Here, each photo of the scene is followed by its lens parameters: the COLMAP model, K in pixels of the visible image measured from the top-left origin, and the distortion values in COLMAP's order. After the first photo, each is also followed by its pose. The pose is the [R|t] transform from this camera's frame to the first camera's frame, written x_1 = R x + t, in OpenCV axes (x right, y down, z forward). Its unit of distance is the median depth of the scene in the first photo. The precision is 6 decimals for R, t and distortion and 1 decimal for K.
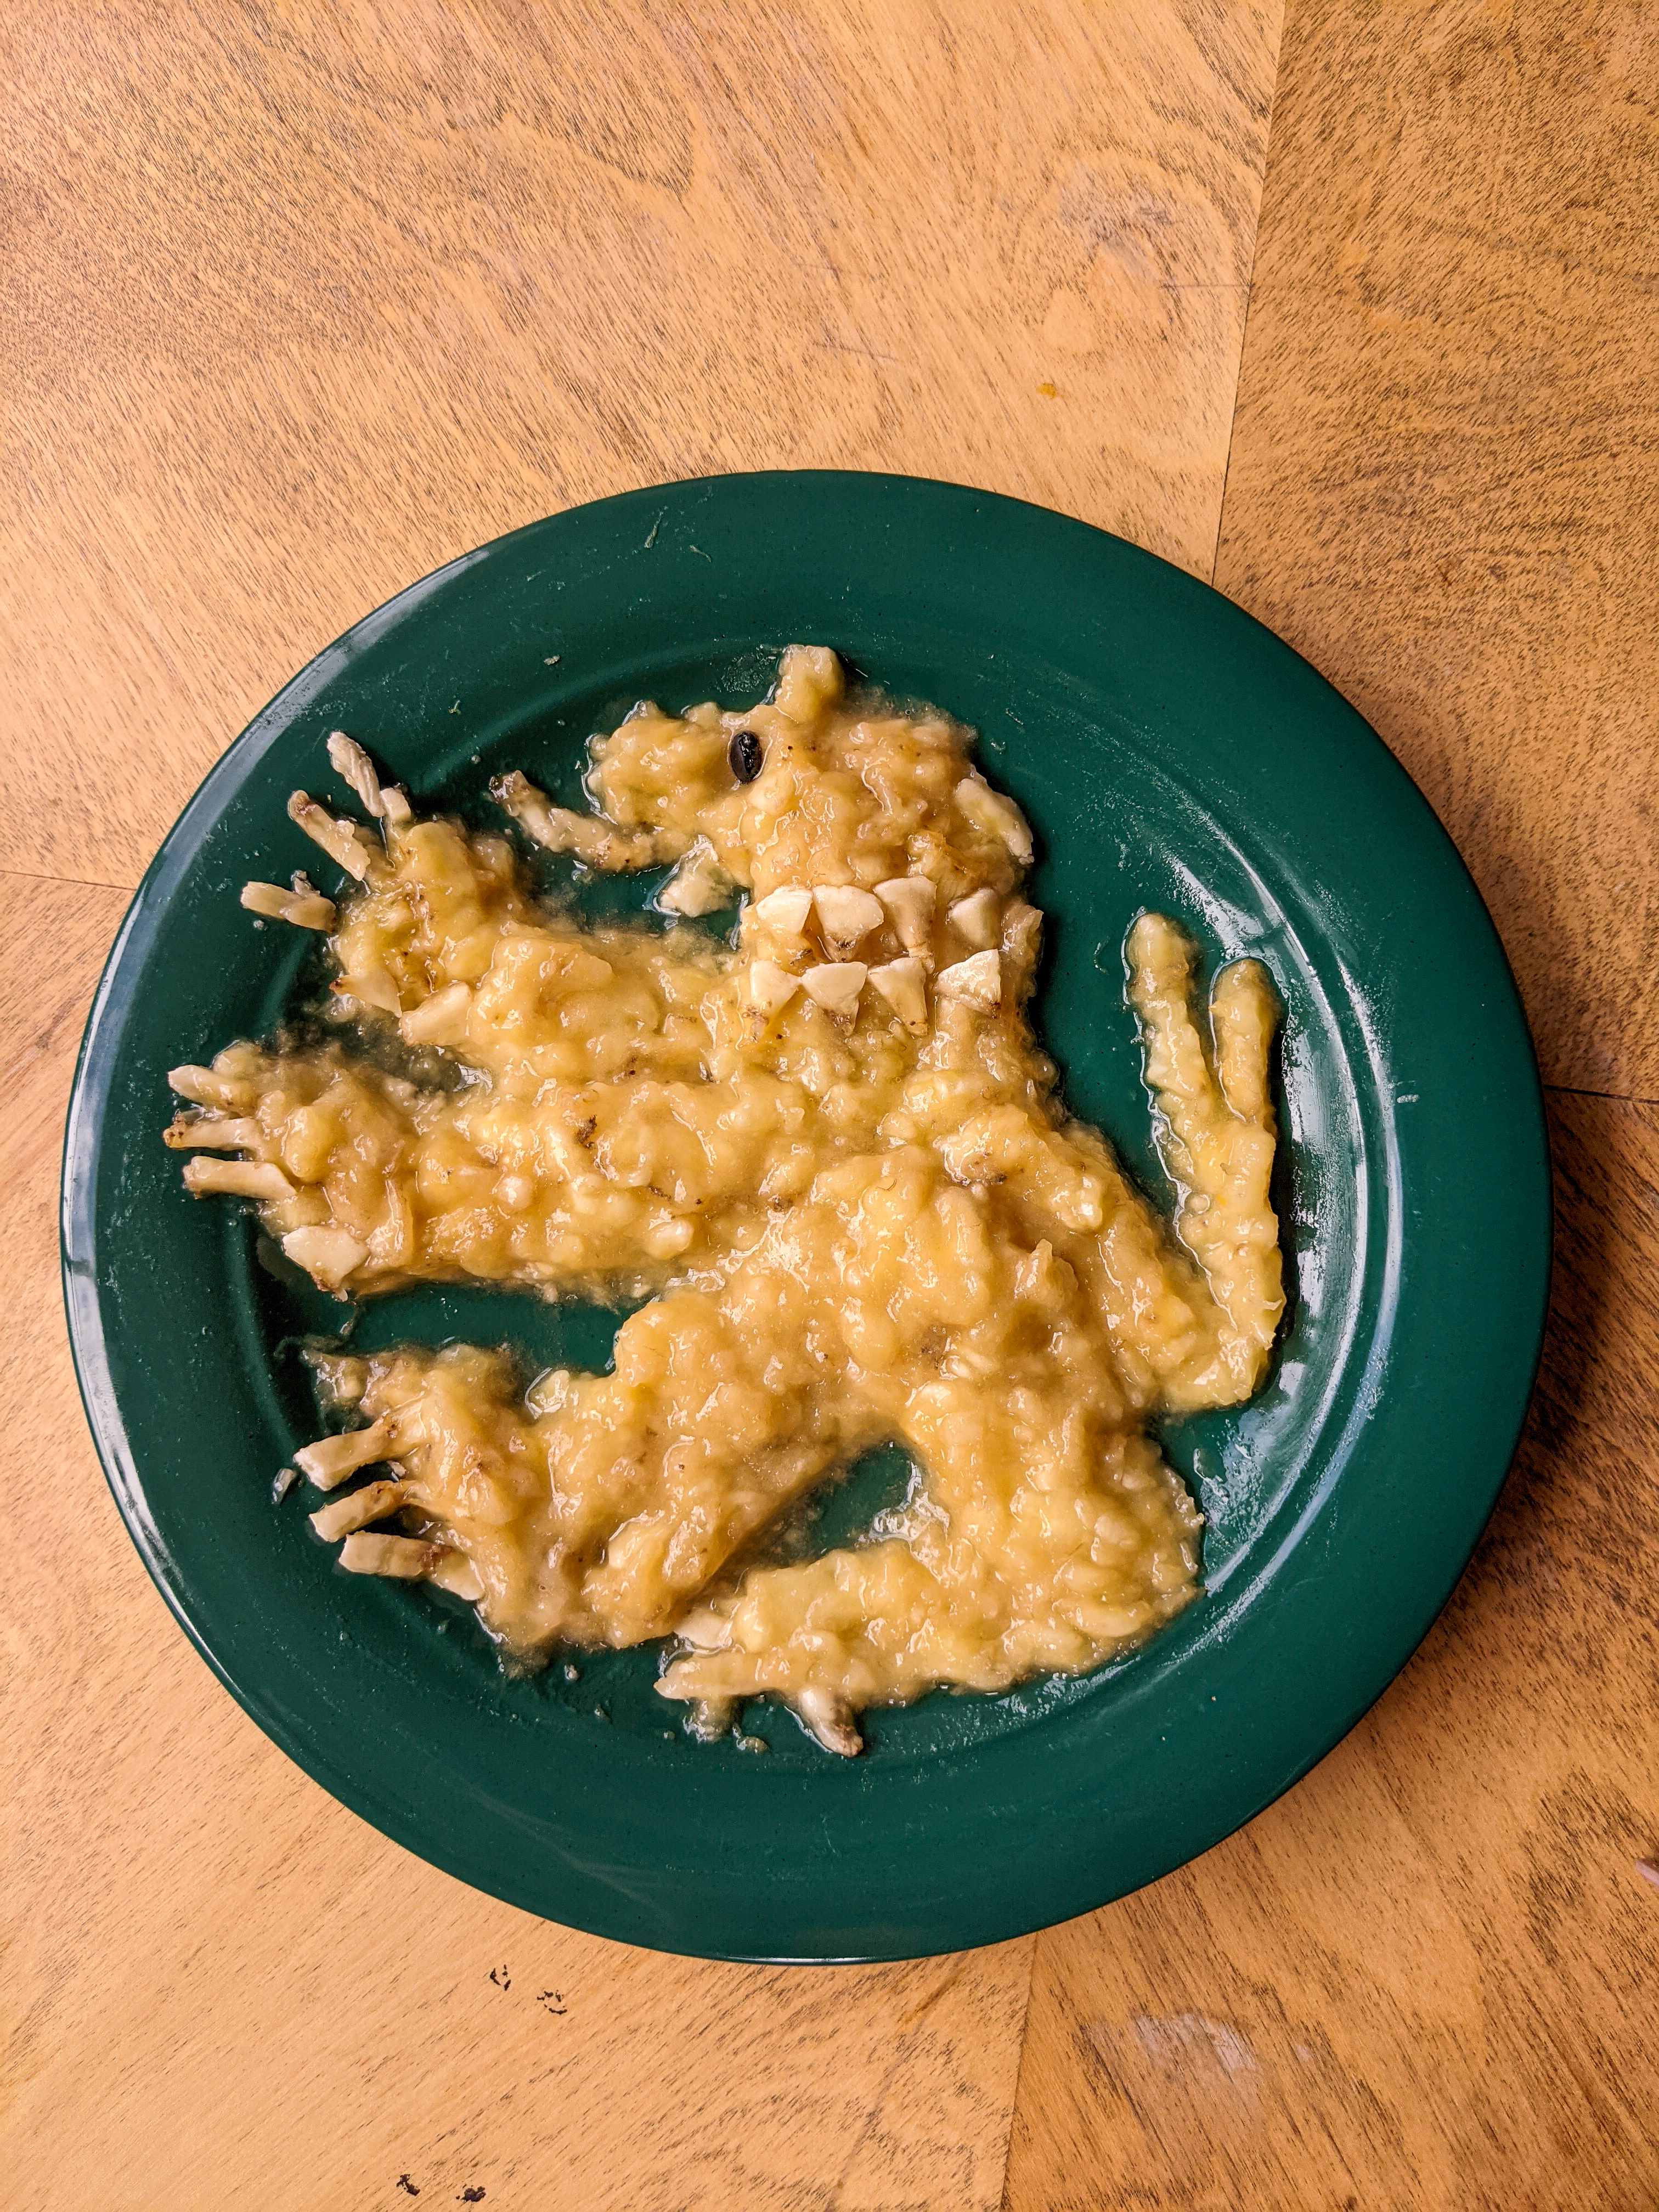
lens RADIAL K [[1694.8, 0, 829.5], [0, 1694.8, 1106.0], [0, 0, 1]] dist [0.000442, -0.000068]
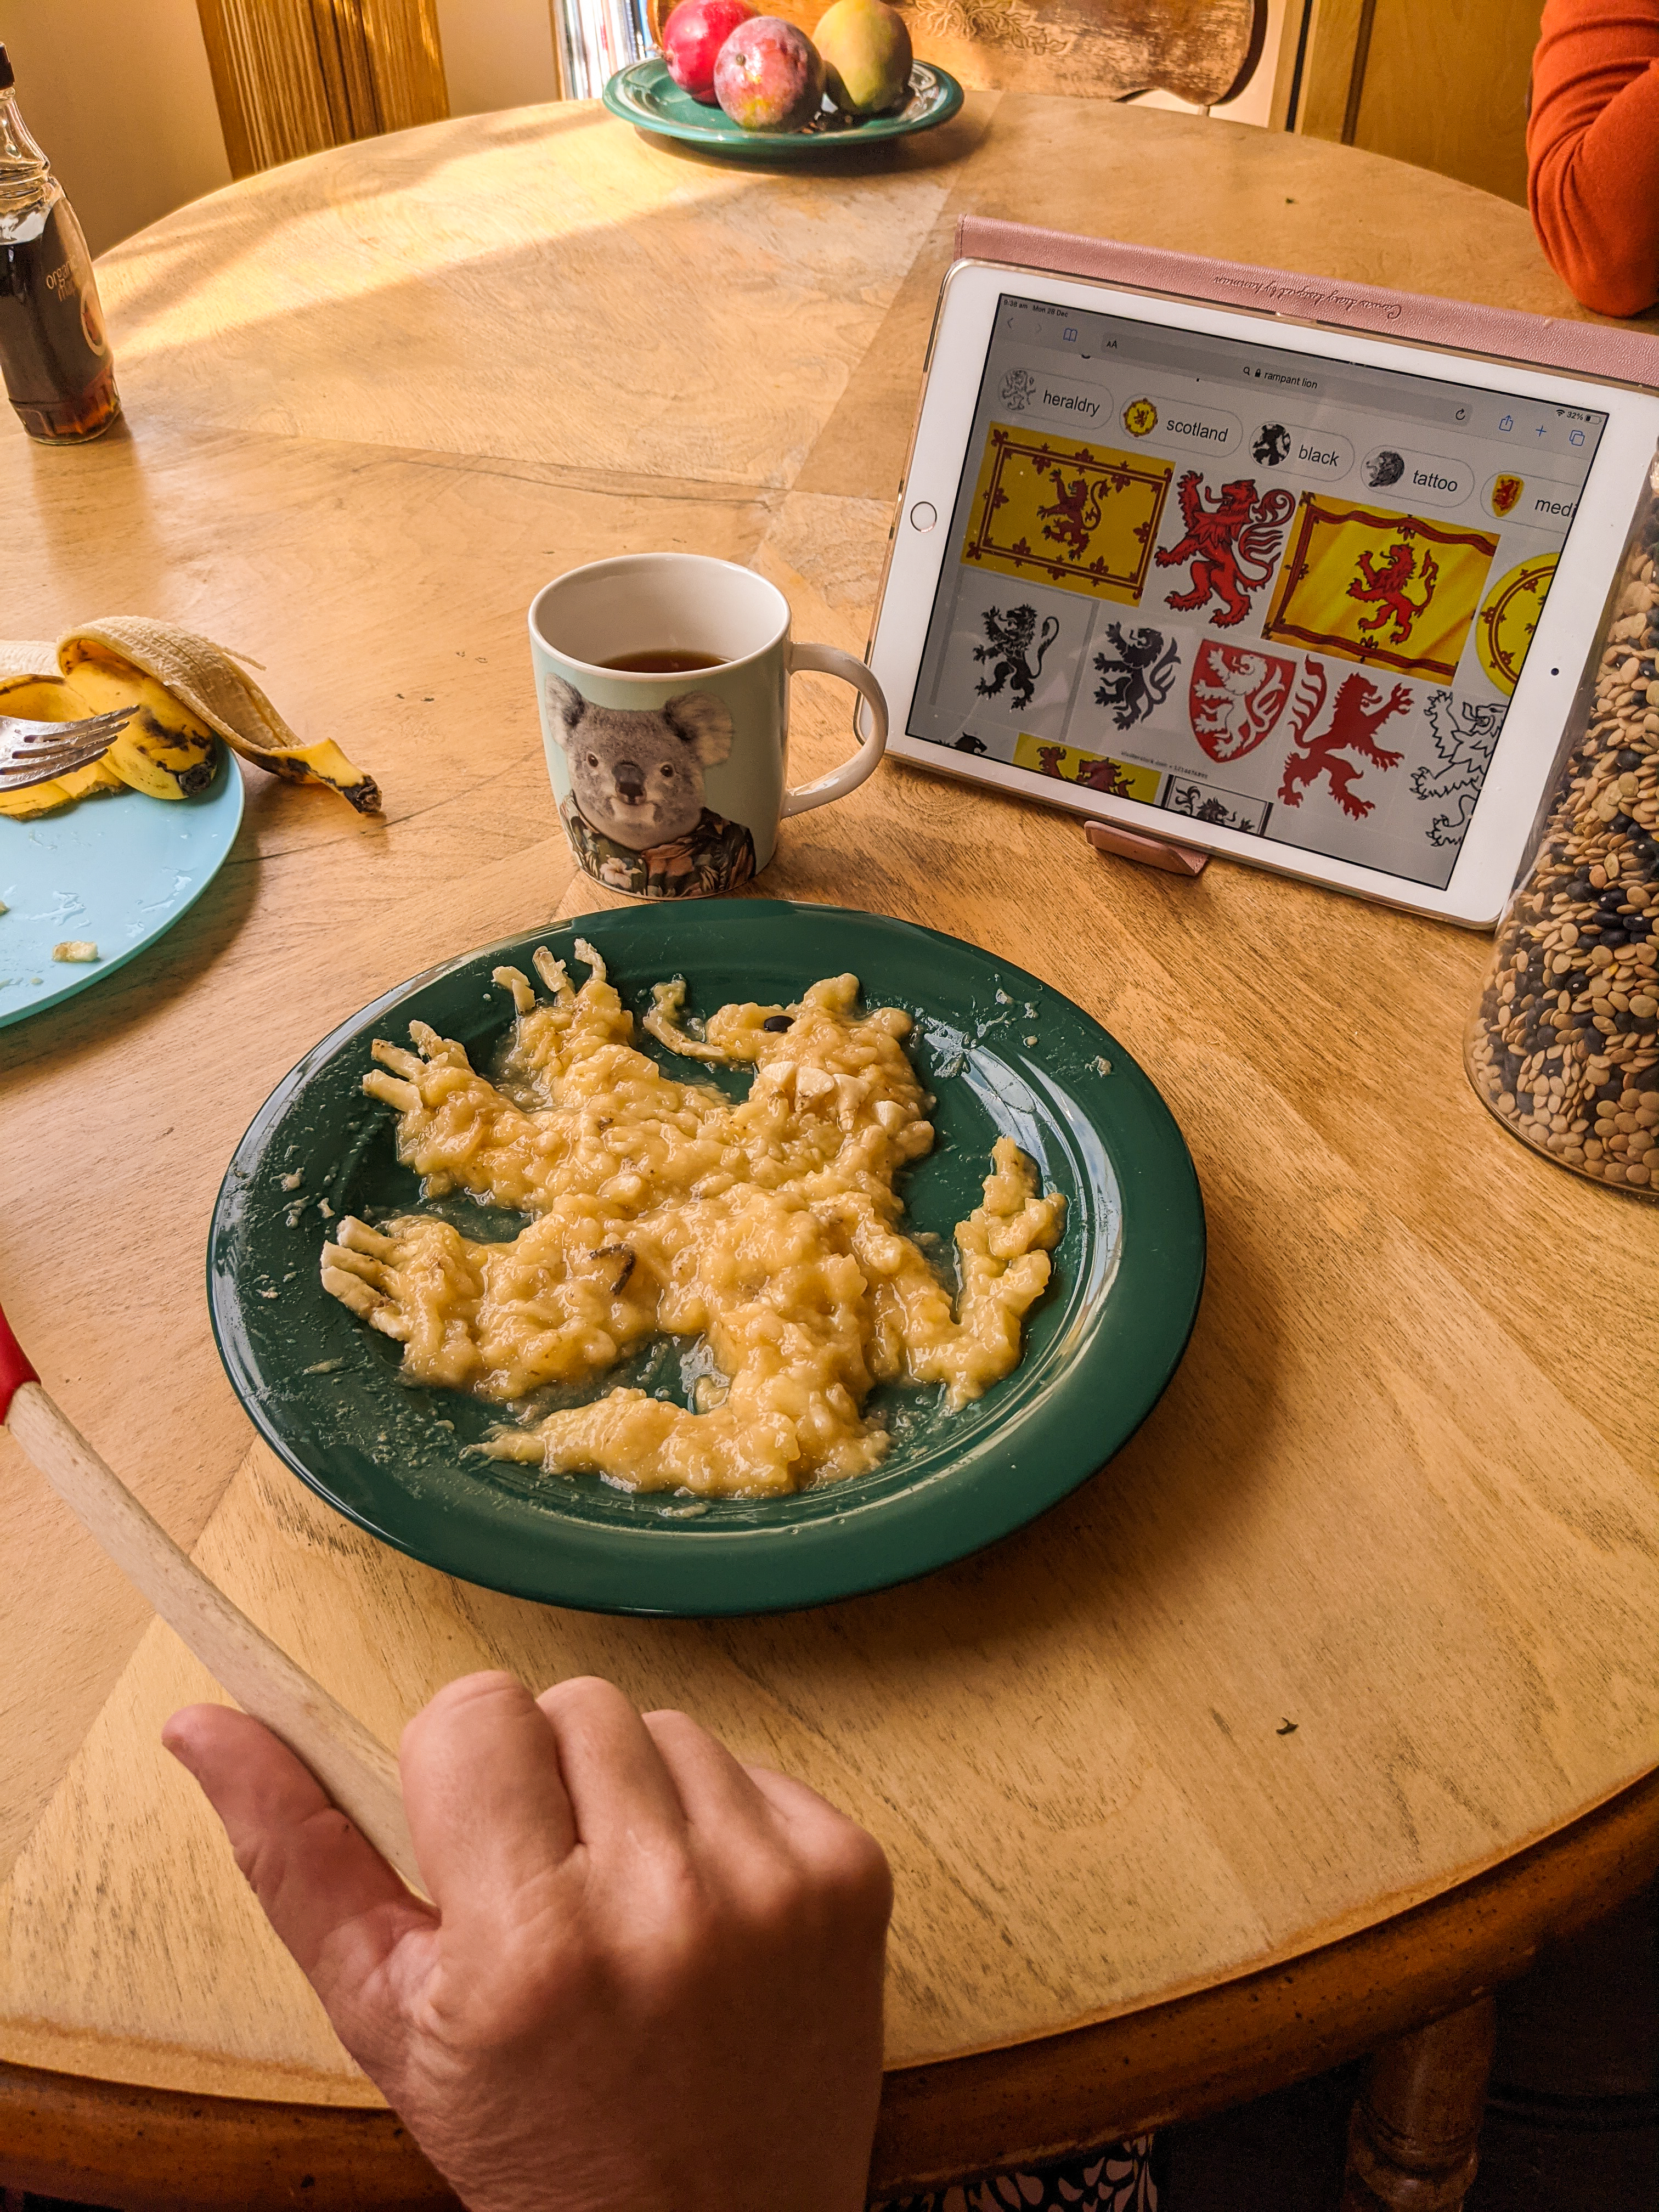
lens RADIAL K [[1694.8, 0, 829.5], [0, 1694.8, 1106.0], [0, 0, 1]] dist [0.000442, -0.000068]
pose [[0.933472, 0.241651, -0.265018, 0.457176], [-0.356995, 0.696954, -0.621940, 0.893175], [0.034413, 0.675174, 0.736855, -0.159277]]
